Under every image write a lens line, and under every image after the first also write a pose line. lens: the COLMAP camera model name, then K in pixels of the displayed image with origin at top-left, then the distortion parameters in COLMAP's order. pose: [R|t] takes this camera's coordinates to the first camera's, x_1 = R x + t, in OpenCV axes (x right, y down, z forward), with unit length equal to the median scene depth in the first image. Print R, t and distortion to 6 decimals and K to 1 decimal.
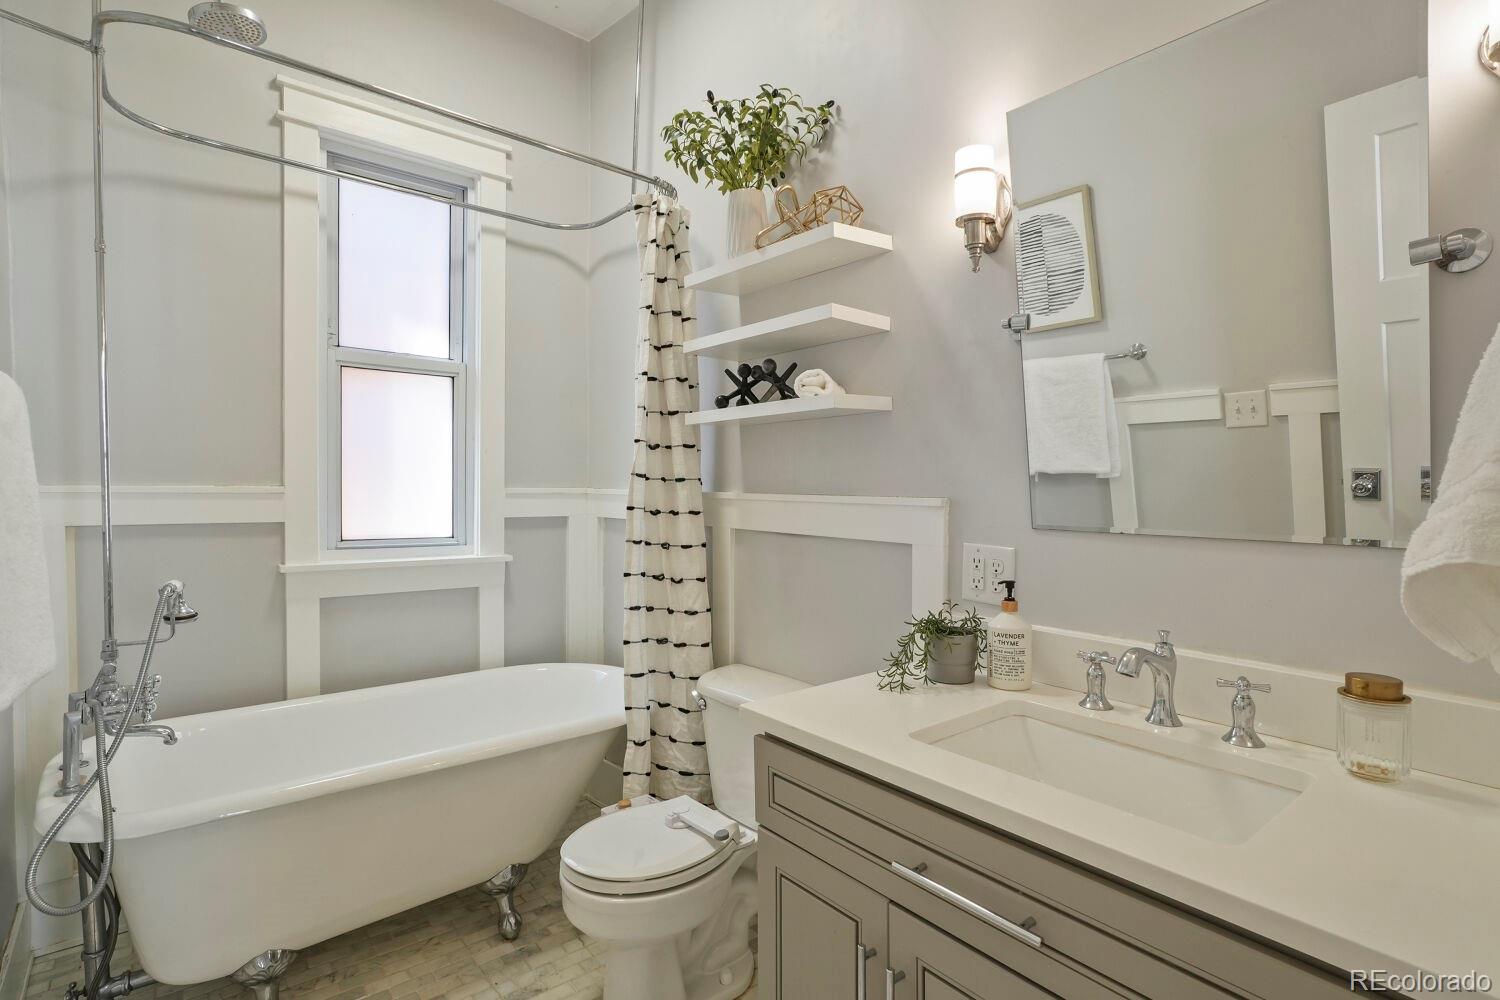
lens RADIAL K [[735.2, 0, 747.8], [0, 735.2, 487.4], [0, 0, 1]] dist [-0.024414, 0.000950]
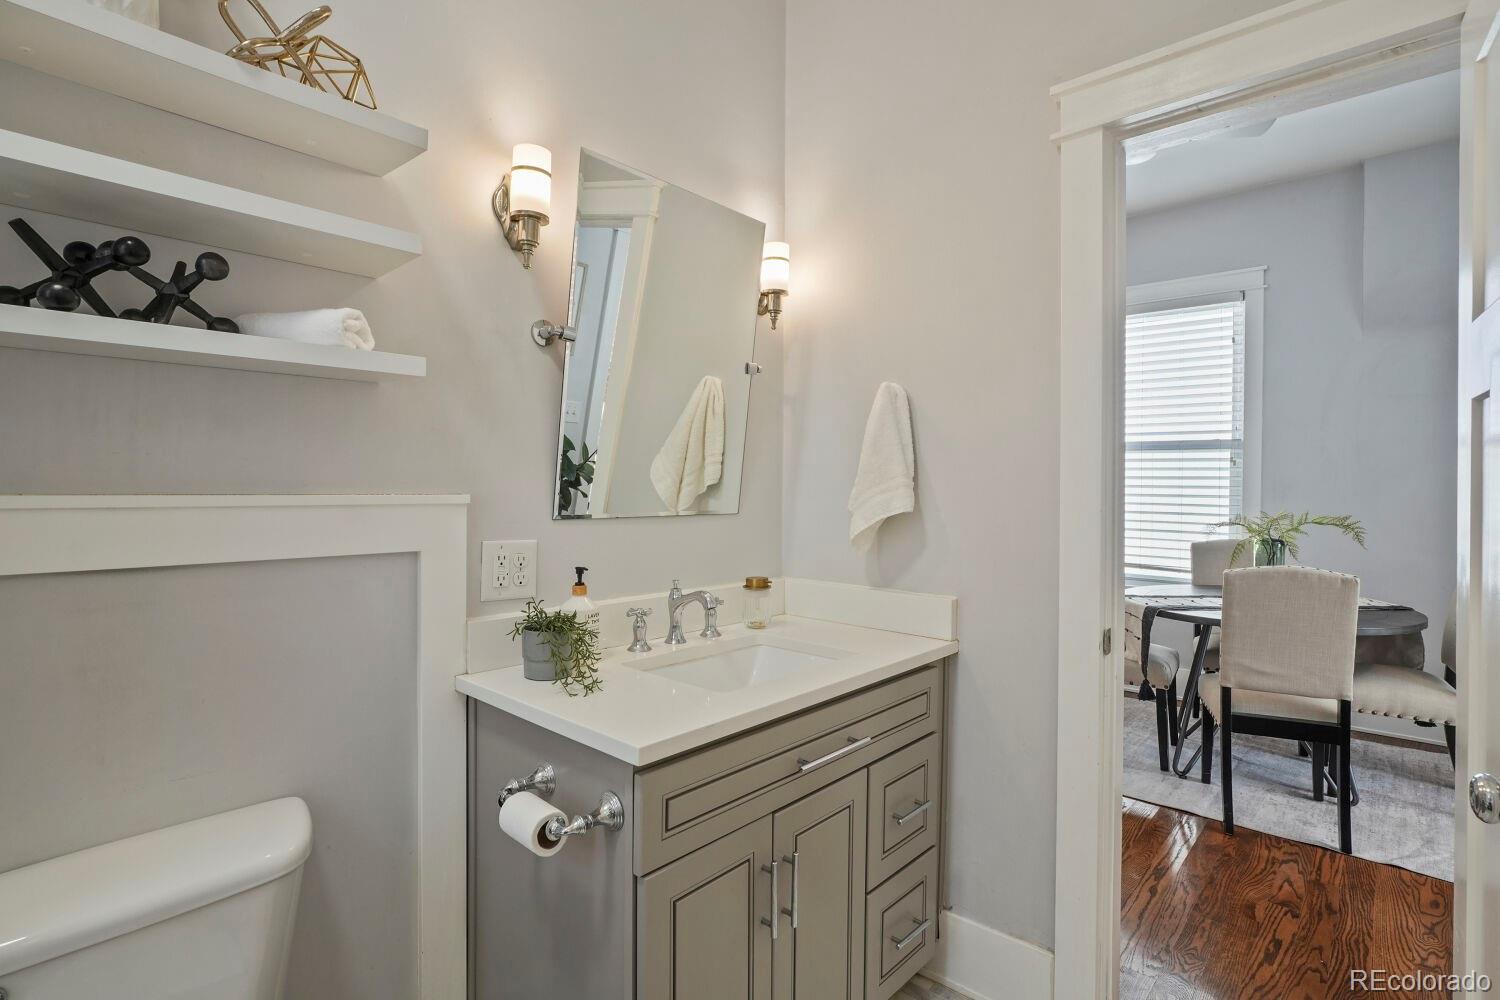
lens RADIAL K [[712.8, 0, 759.9], [0, 712.8, 491.1], [0, 0, 1]] dist [-0.021213, 0.017135]
pose [[-0.146145, -0.020155, 0.989058, -0.734776], [-0.002679, 0.999797, 0.019978, -0.008508], [-0.989260, 0.000270, -0.146170, 0.882551]]
